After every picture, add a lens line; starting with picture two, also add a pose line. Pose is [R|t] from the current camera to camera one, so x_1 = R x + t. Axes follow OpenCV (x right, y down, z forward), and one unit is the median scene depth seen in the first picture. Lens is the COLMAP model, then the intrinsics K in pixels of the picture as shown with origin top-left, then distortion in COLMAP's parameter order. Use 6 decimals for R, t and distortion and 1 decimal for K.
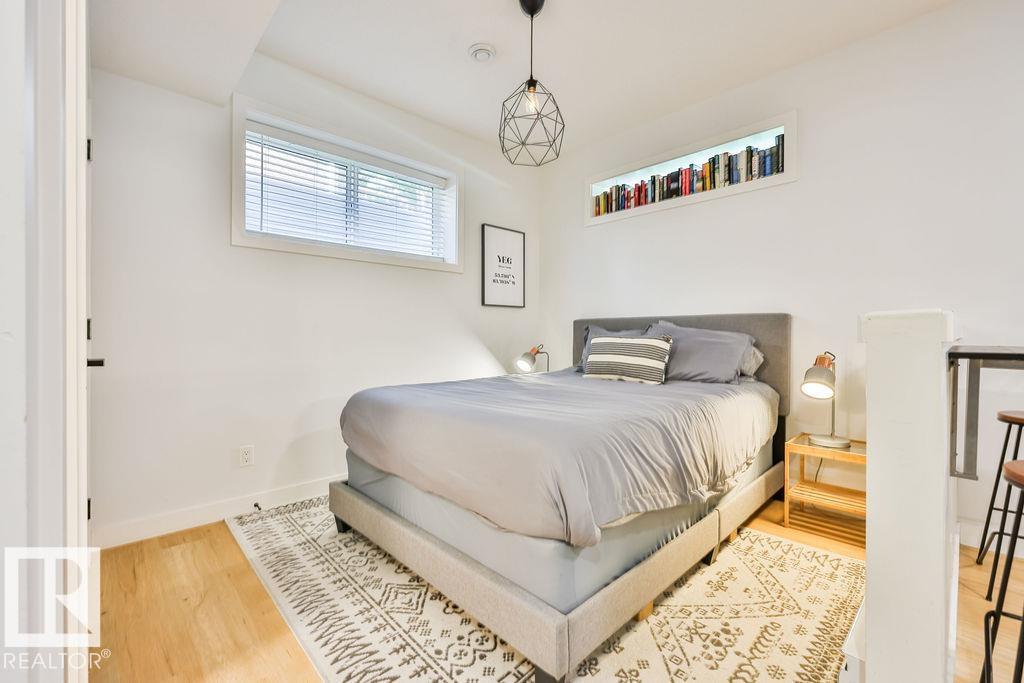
lens RADIAL K [[436.2, 0, 516.7], [0, 436.2, 336.0], [0, 0, 1]] dist [-0.000760, -0.000781]
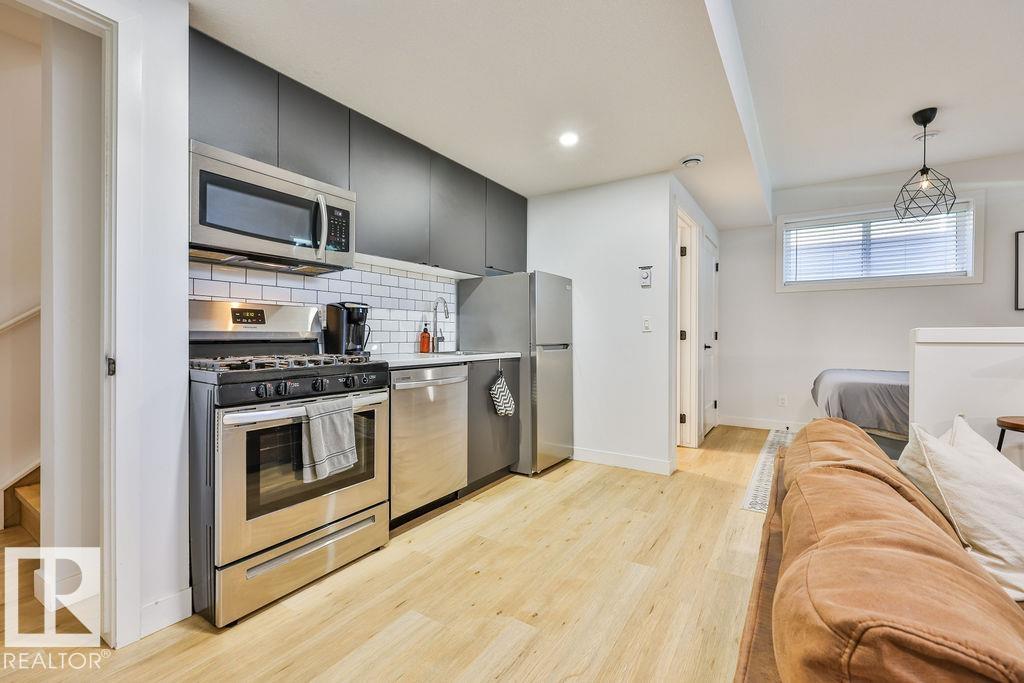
lens RADIAL K [[436.2, 0, 515.8], [0, 436.2, 339.4], [0, 0, 1]] dist [-0.000760, -0.000781]
pose [[0.221956, 0.008384, -0.975021, 0.861839], [-0.004678, 0.999961, 0.007534, -0.003635], [0.975045, 0.002889, 0.221987, -0.505835]]
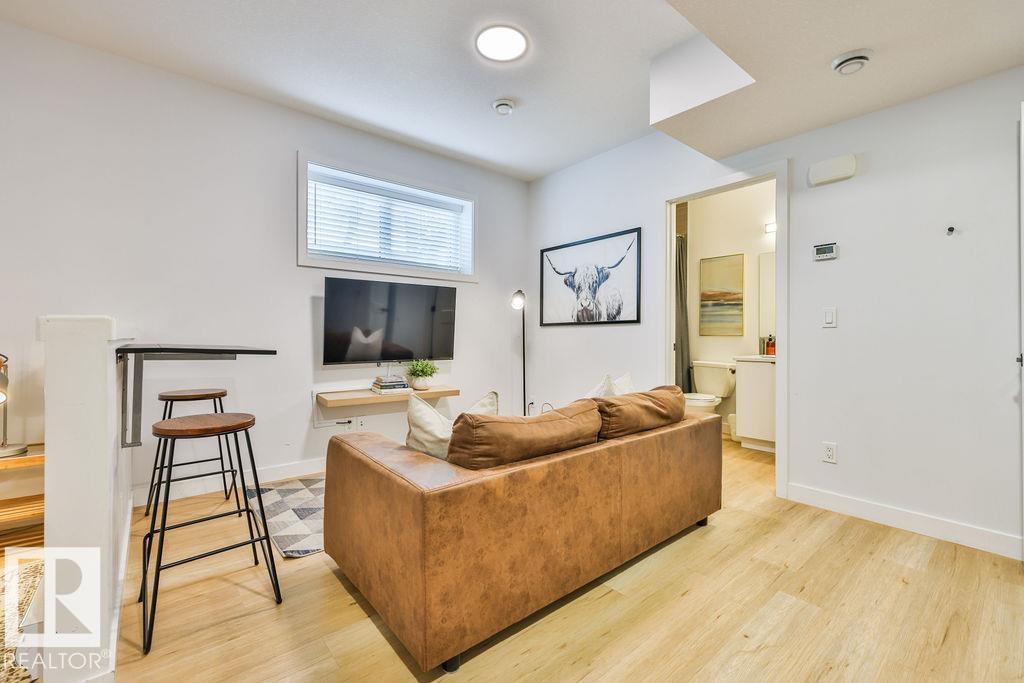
lens RADIAL K [[436.2, 0, 514.9], [0, 436.2, 337.3], [0, 0, 1]] dist [-0.000760, -0.000781]
pose [[0.073376, 0.002892, 0.997300, -0.089332], [-0.001581, 0.999995, -0.002784, 0.002277], [-0.997303, -0.001372, 0.073381, -0.113999]]
